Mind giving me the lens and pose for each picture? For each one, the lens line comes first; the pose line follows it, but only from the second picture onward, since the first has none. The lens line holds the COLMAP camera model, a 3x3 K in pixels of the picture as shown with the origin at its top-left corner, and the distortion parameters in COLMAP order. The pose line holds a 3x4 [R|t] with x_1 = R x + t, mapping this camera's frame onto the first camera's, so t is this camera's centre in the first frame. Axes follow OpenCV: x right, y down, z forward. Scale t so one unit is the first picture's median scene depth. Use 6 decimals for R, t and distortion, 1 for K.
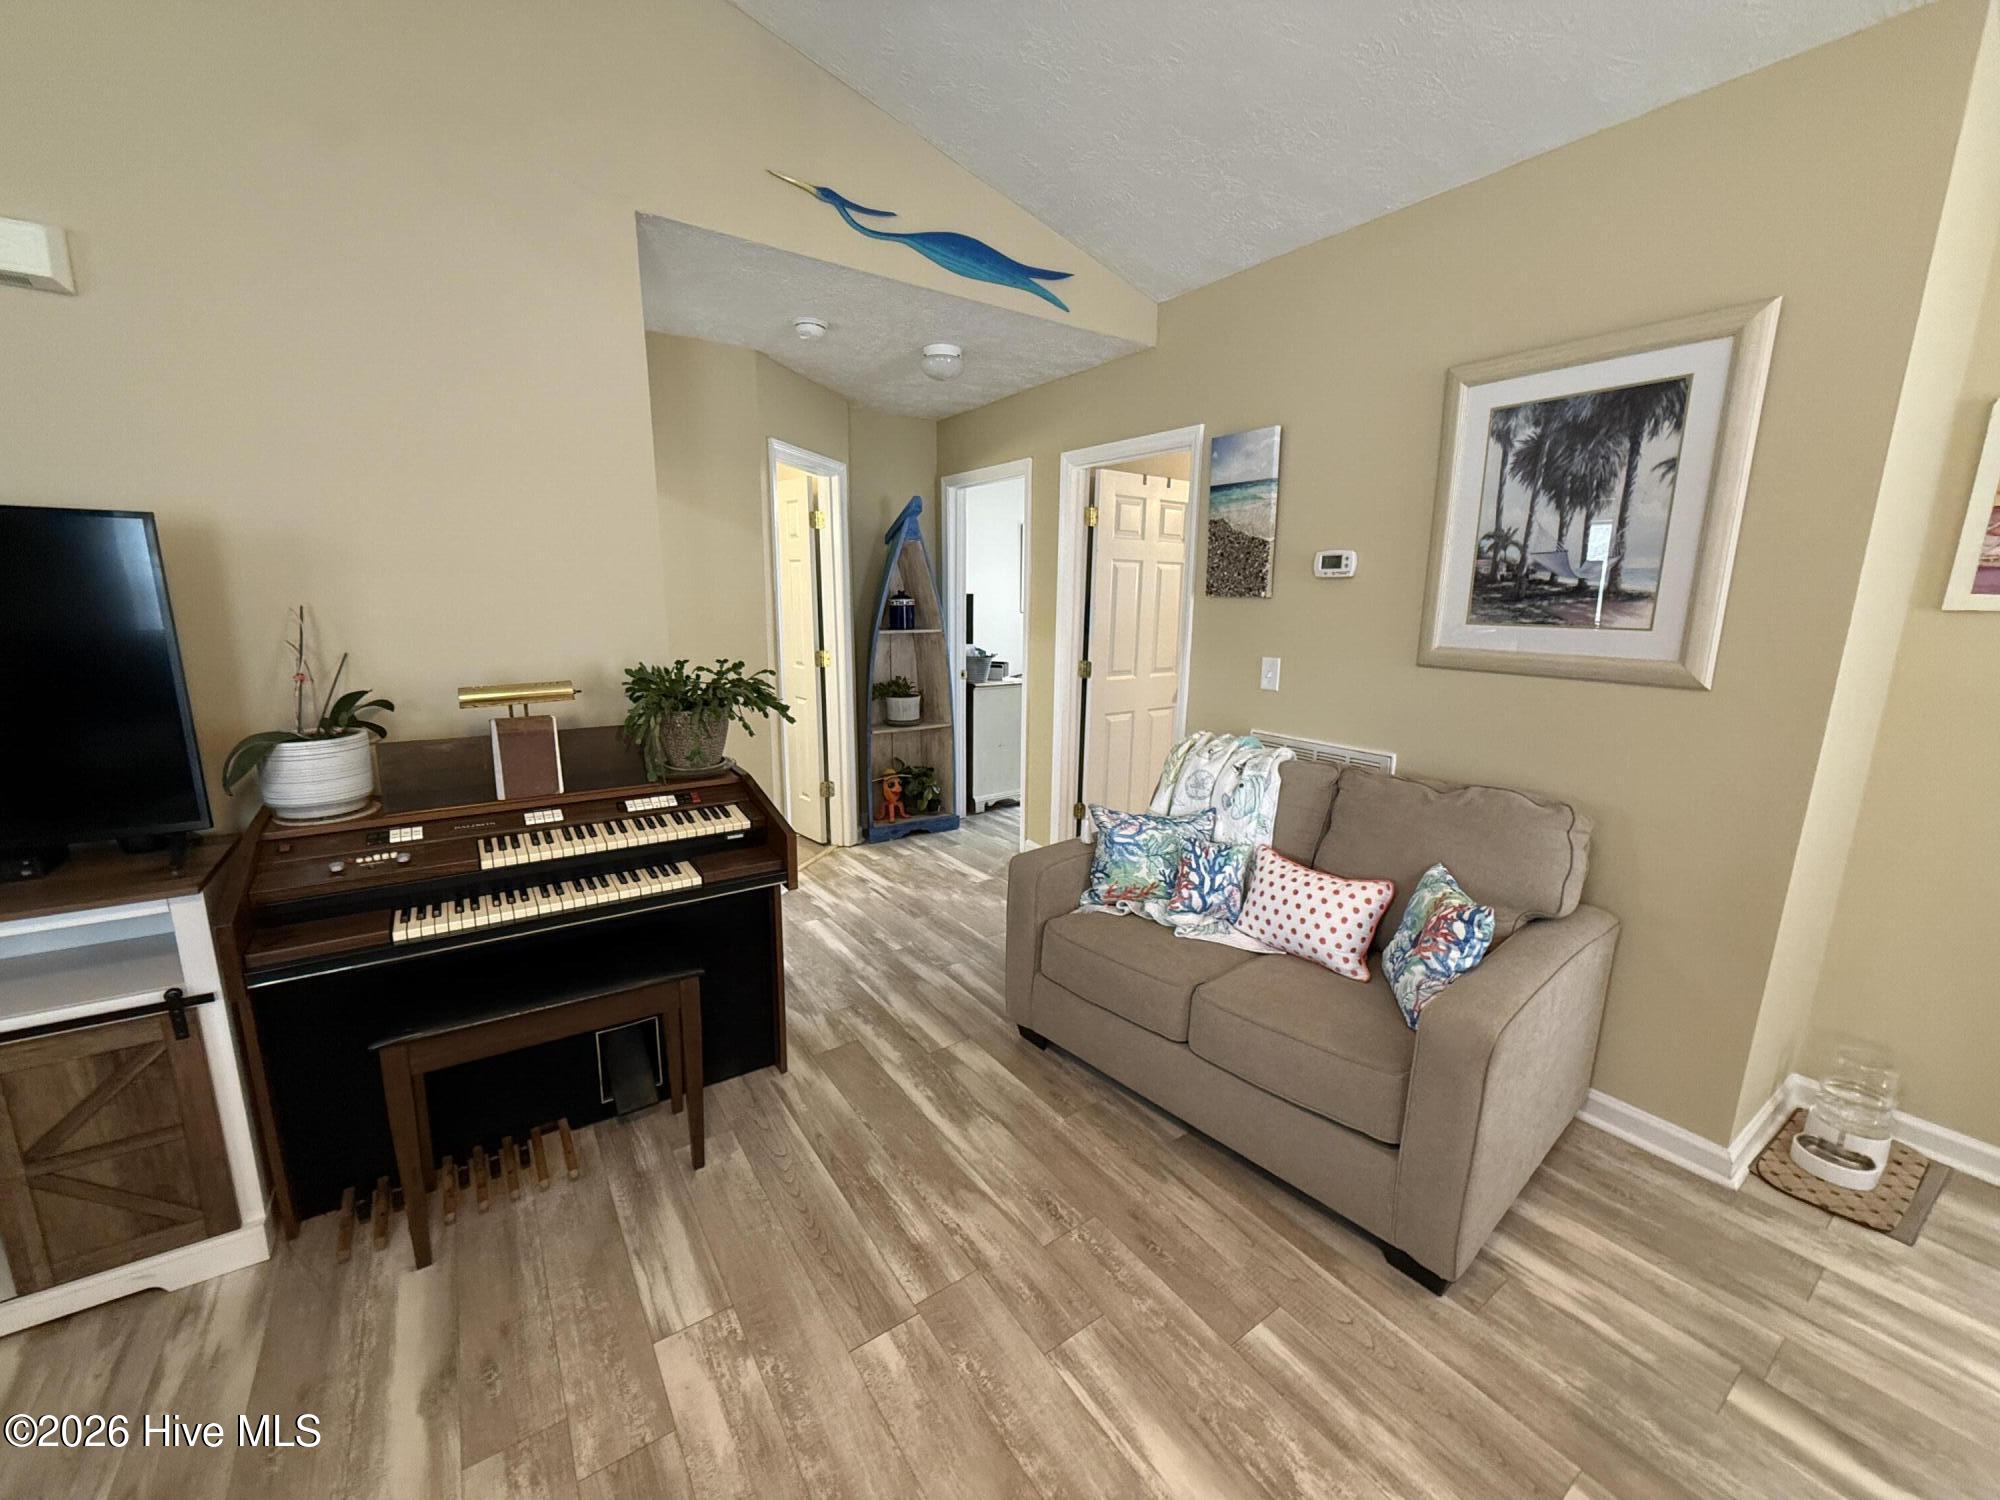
lens RADIAL K [[794.3, 0, 997.5], [0, 794.3, 750.7], [0, 0, 1]] dist [-0.001417, 0.000424]
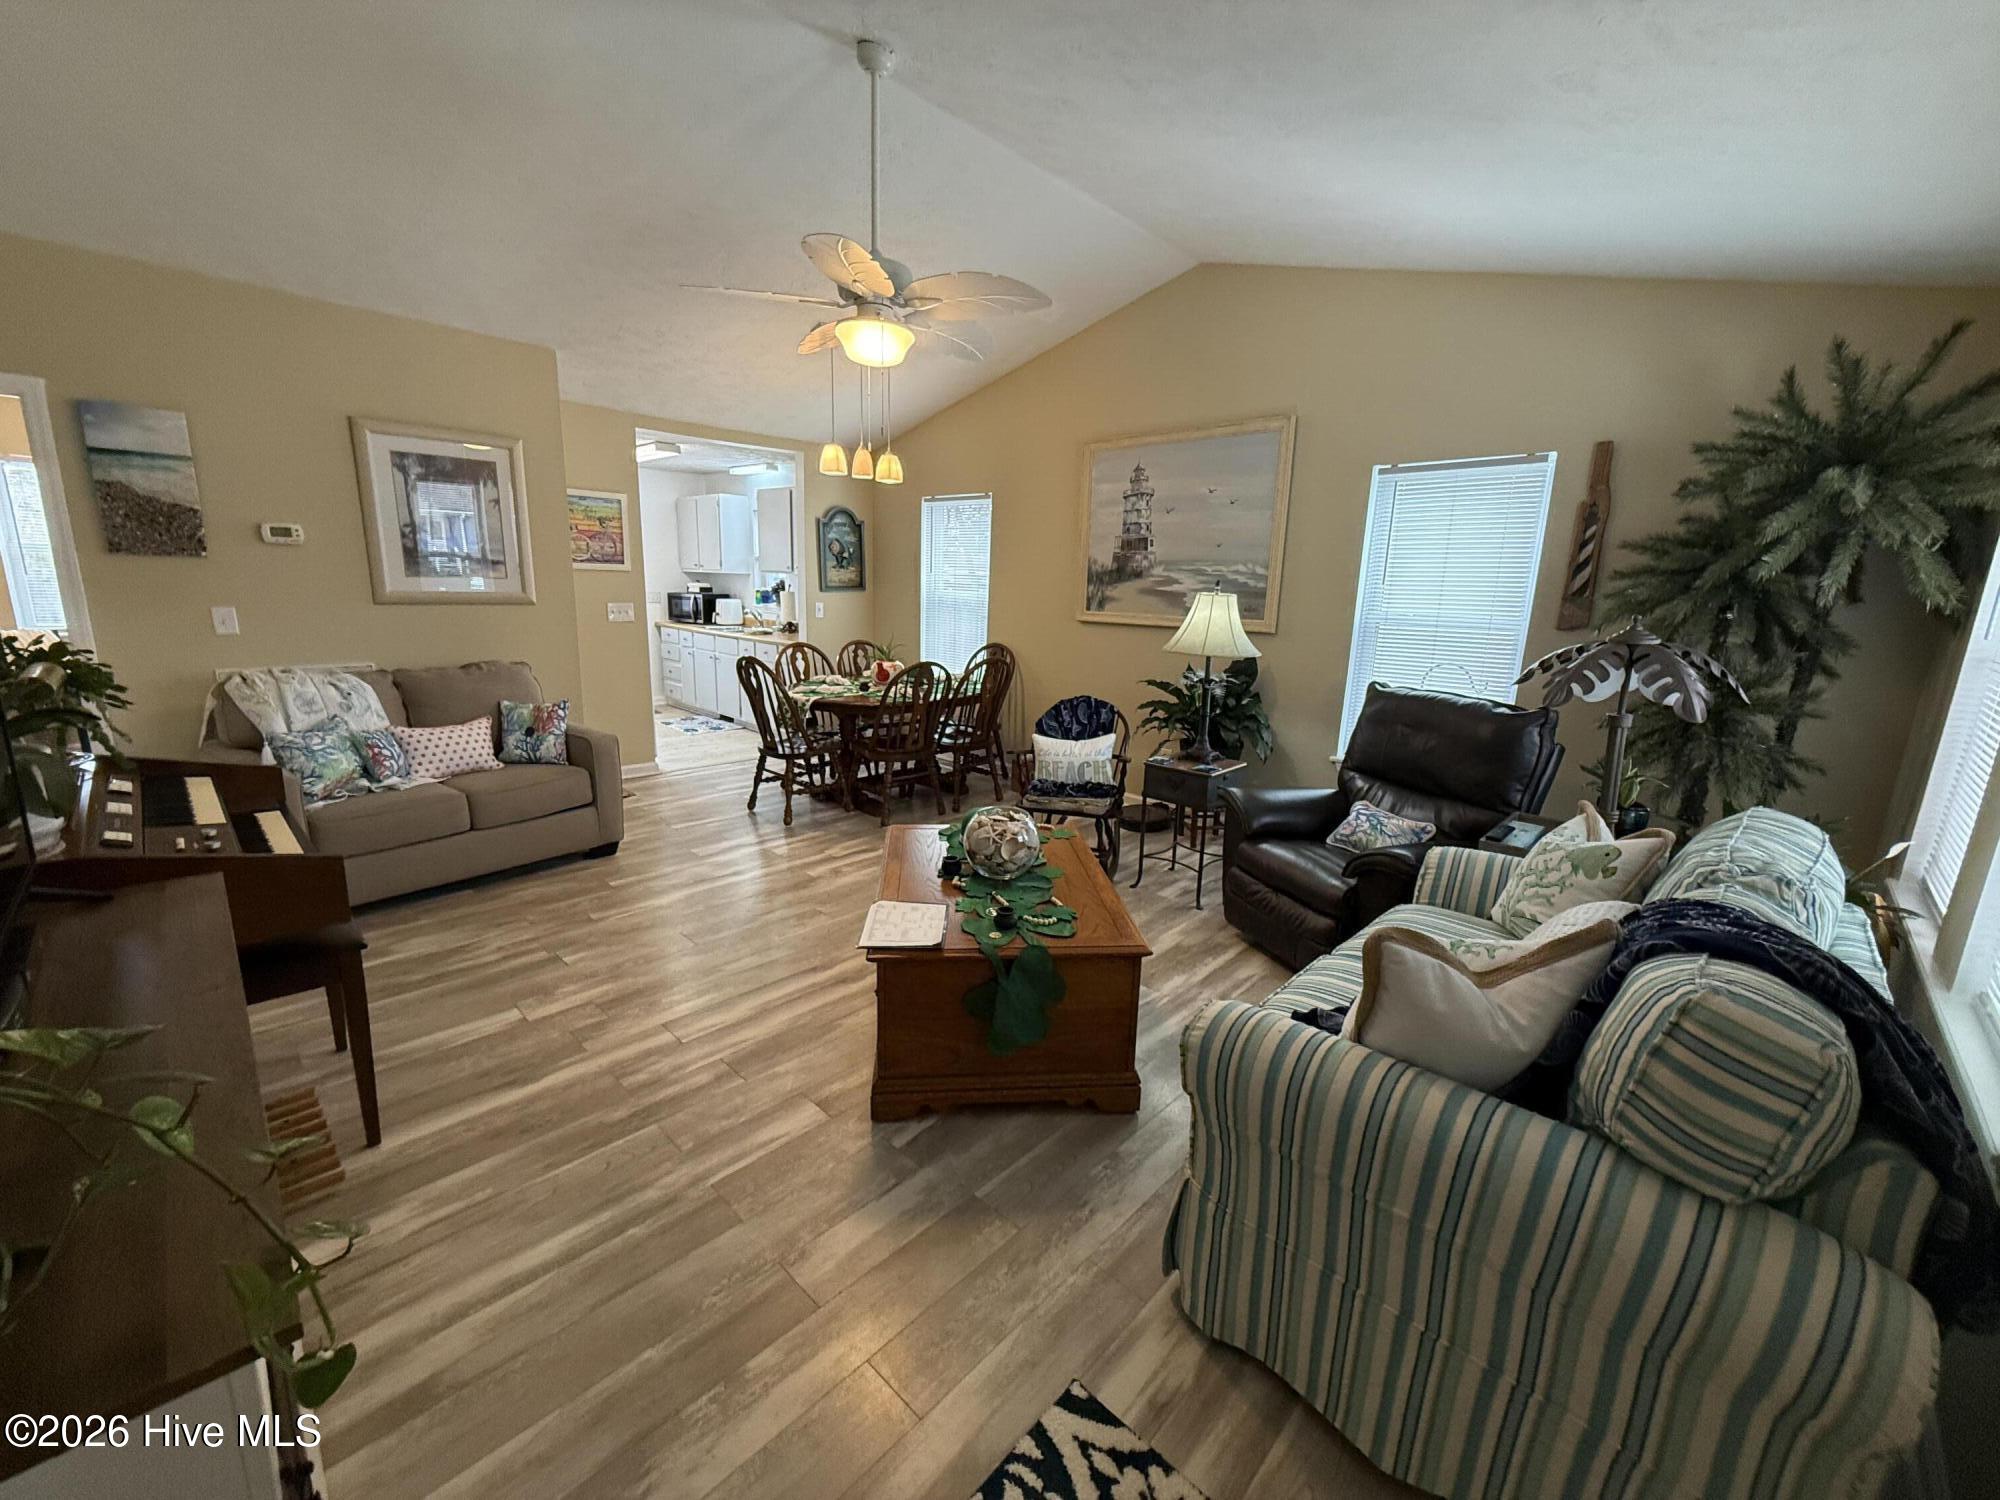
lens RADIAL K [[794.3, 0, 1001.8], [0, 794.3, 753.3], [0, 0, 1]] dist [-0.001417, 0.000424]
pose [[-0.207701, -0.227137, 0.951456, -1.566154], [0.158838, 0.951928, 0.261923, -0.049690], [-0.965210, 0.205529, -0.161639, 0.145073]]
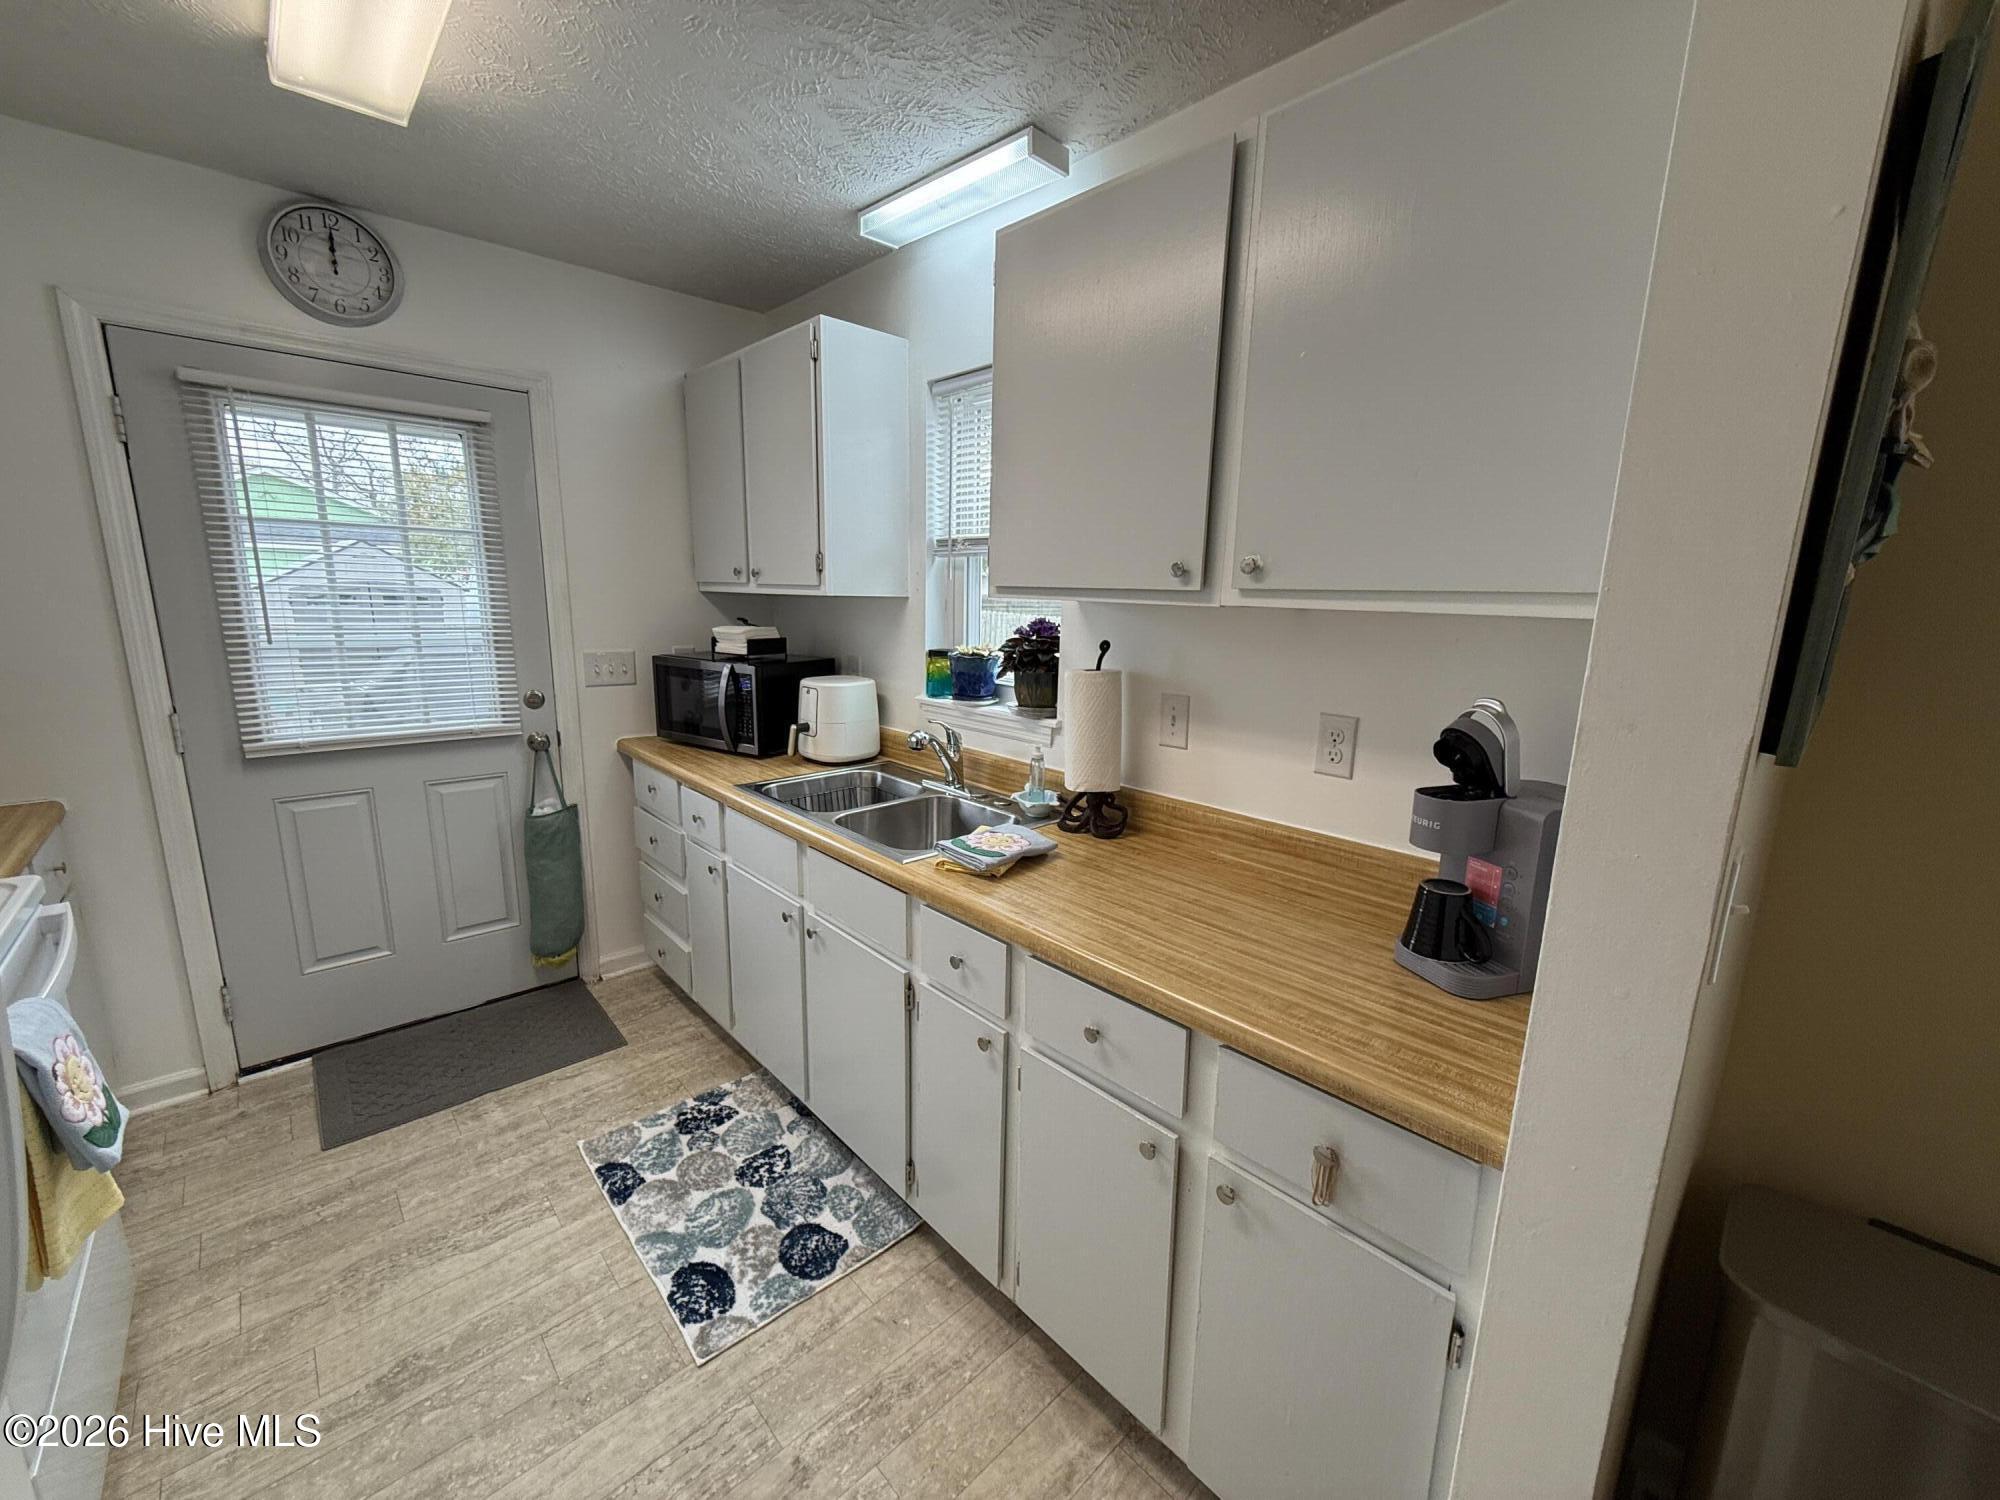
lens RADIAL K [[794.3, 0, 1002.4], [0, 794.3, 754.2], [0, 0, 1]] dist [-0.001417, 0.000424]
pose [[-0.150182, -0.213121, 0.965414, 1.393700], [0.170930, 0.956187, 0.237674, -0.099673], [-0.973770, 0.200713, -0.107173, 0.568025]]
